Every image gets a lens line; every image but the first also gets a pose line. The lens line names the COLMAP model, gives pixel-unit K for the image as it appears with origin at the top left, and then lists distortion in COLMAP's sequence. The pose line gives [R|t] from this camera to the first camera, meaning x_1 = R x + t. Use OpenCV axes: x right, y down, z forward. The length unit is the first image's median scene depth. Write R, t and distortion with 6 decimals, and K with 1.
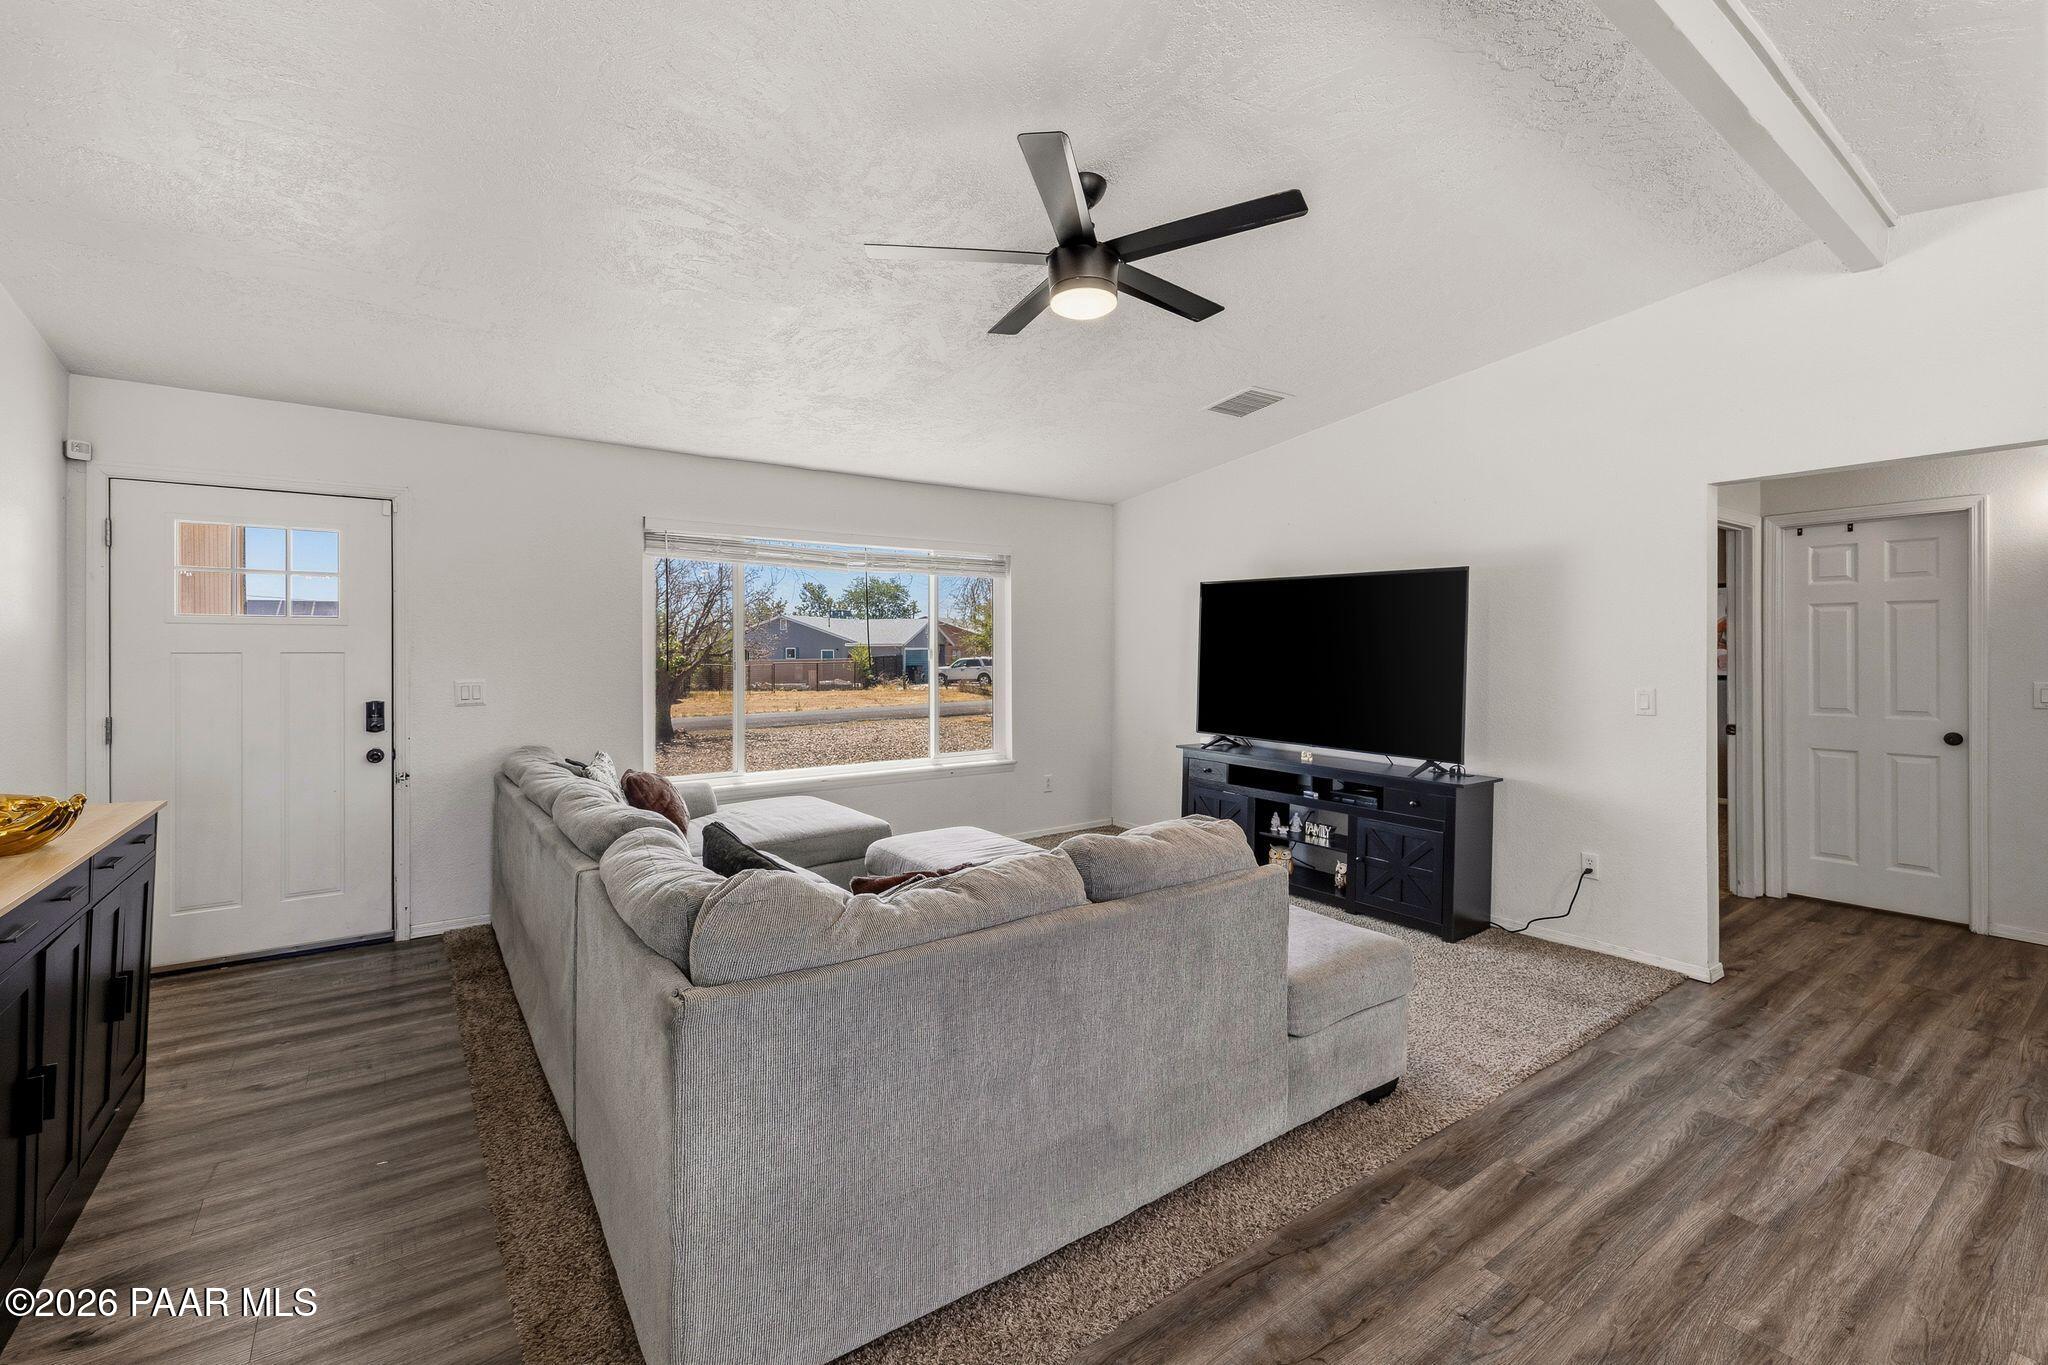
lens RADIAL K [[861.2, 0, 1018.2], [0, 861.2, 673.2], [0, 0, 1]] dist [0.000823, 0.000120]
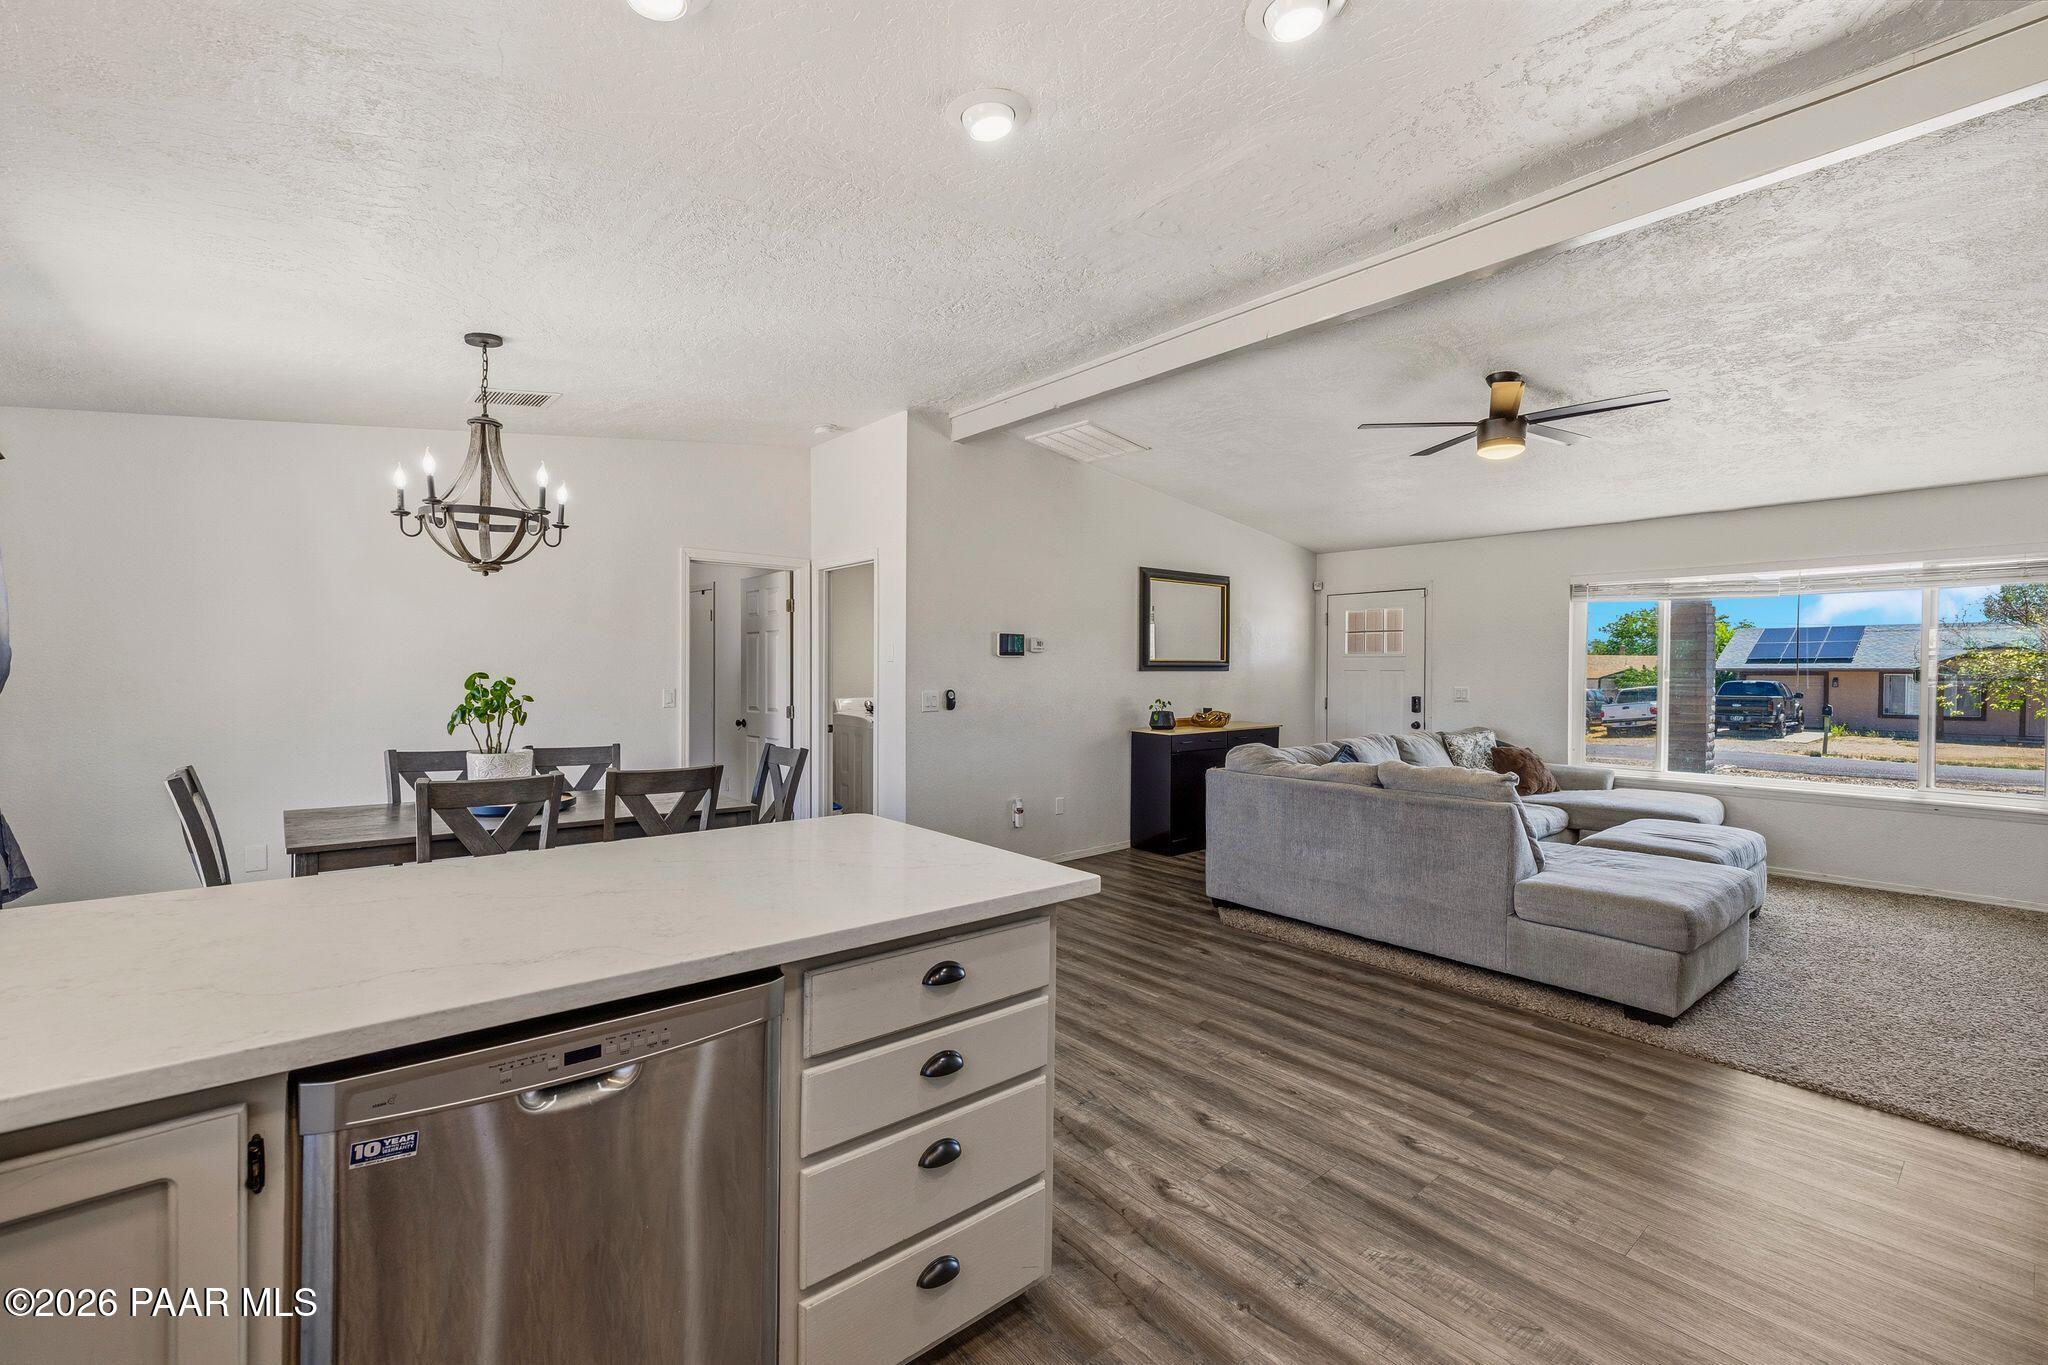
lens RADIAL K [[861.2, 0, 1018.2], [0, 861.2, 673.2], [0, 0, 1]] dist [0.000823, 0.000120]
pose [[0.078080, 0.004060, -0.996939, 1.068024], [-0.029433, 0.999565, 0.001765, 0.004479], [0.996513, 0.029205, 0.078166, -0.017835]]
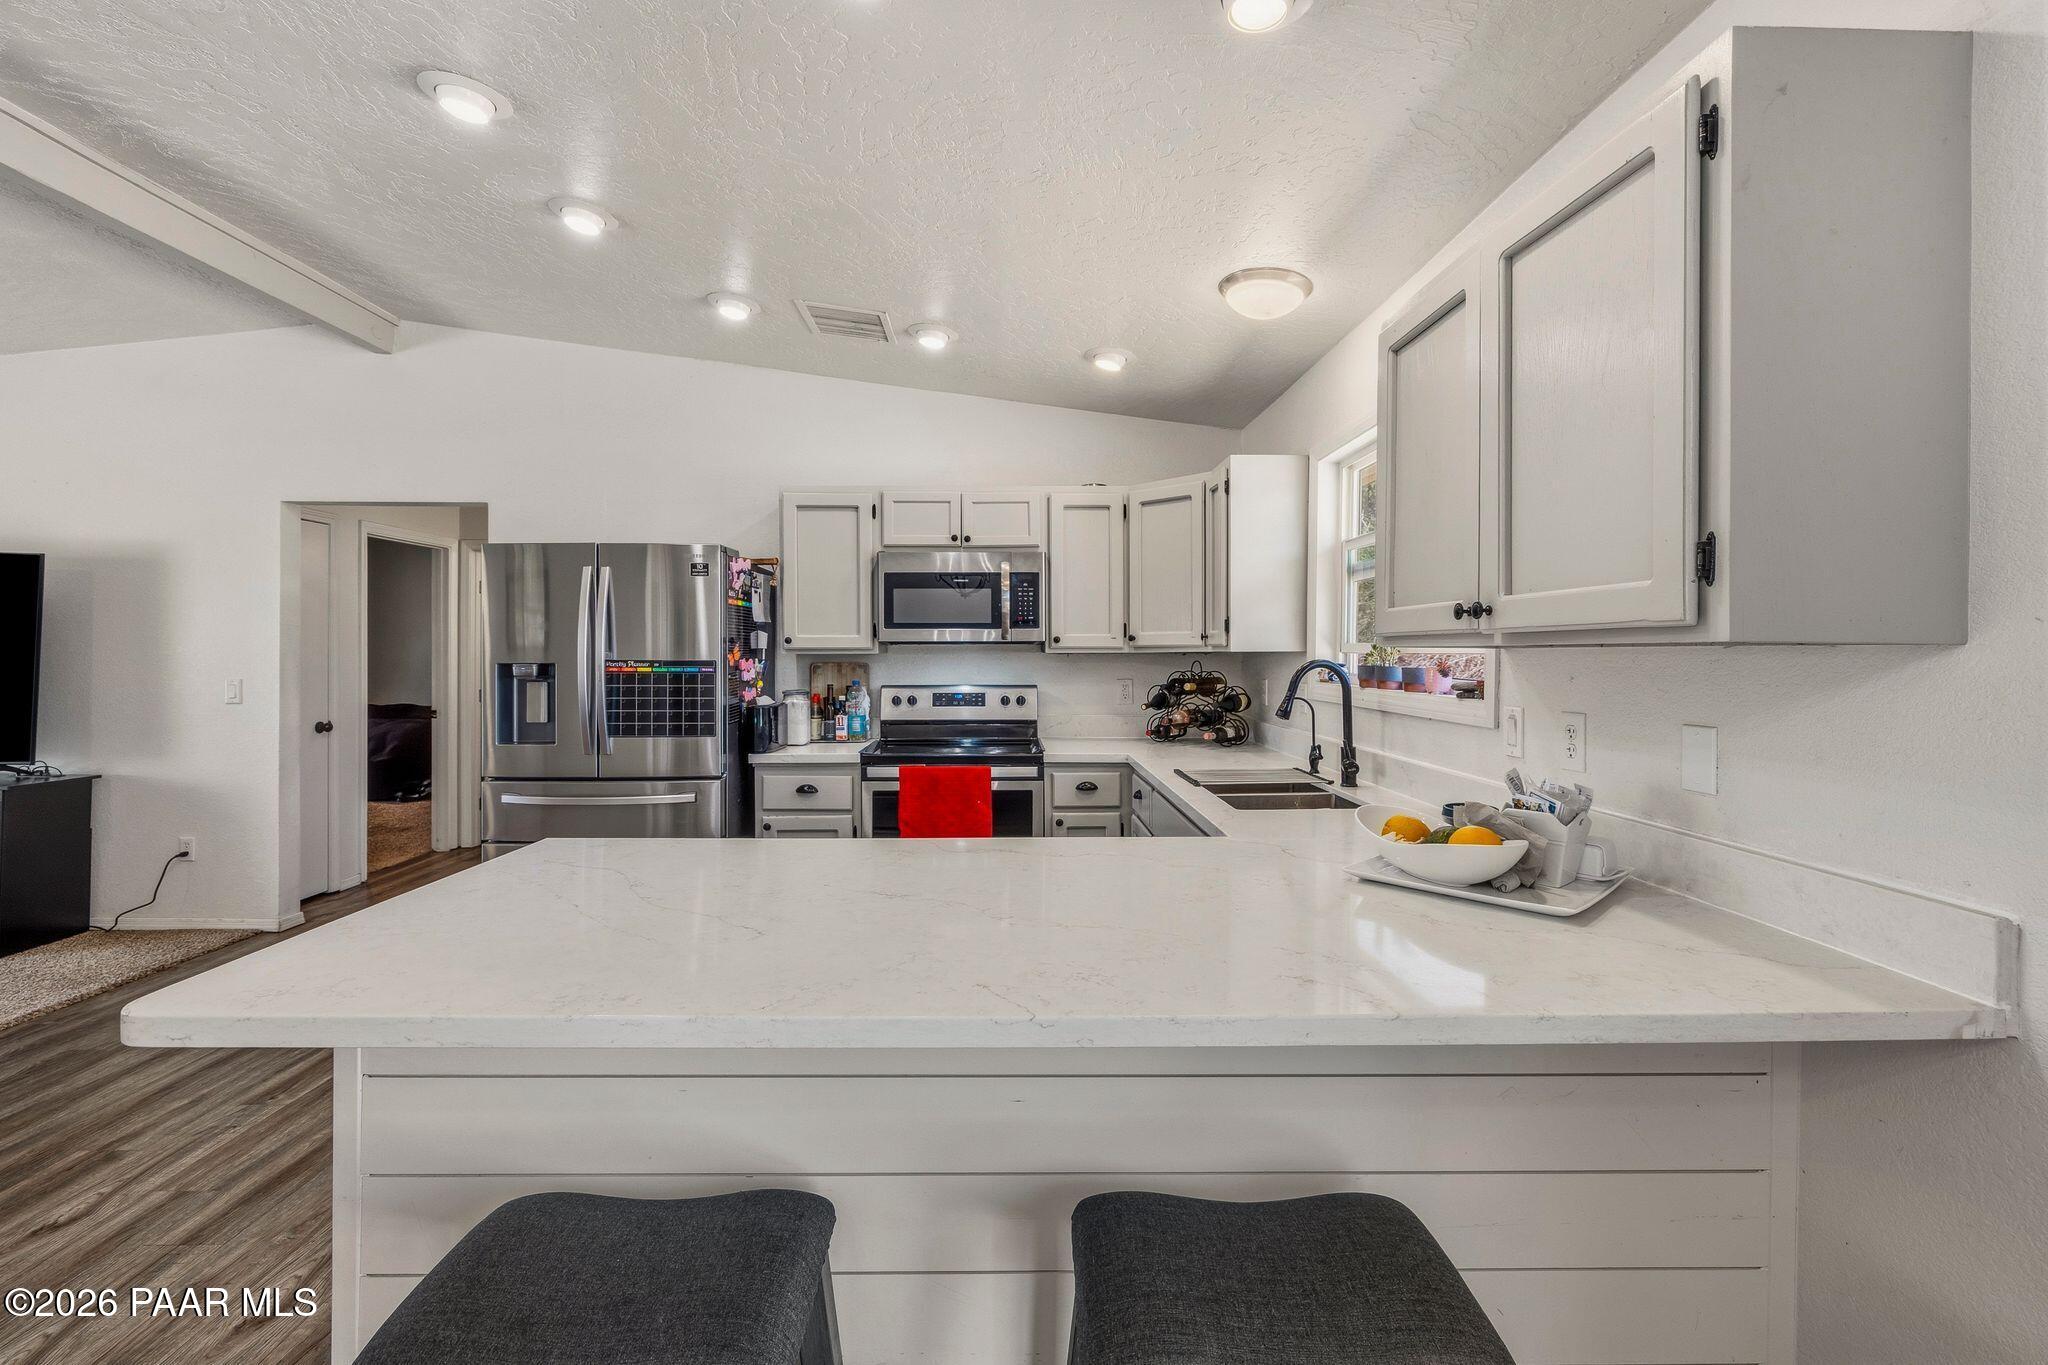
lens RADIAL K [[871.4, 0, 1009.6], [0, 871.4, 656.7], [0, 0, 1]] dist [0.000487, -0.000311]
pose [[0.573699, 0.002645, 0.819062, 0.368593], [0.011814, 0.999864, -0.011503, 0.012889], [-0.818981, 0.016276, 0.573590, -0.440648]]
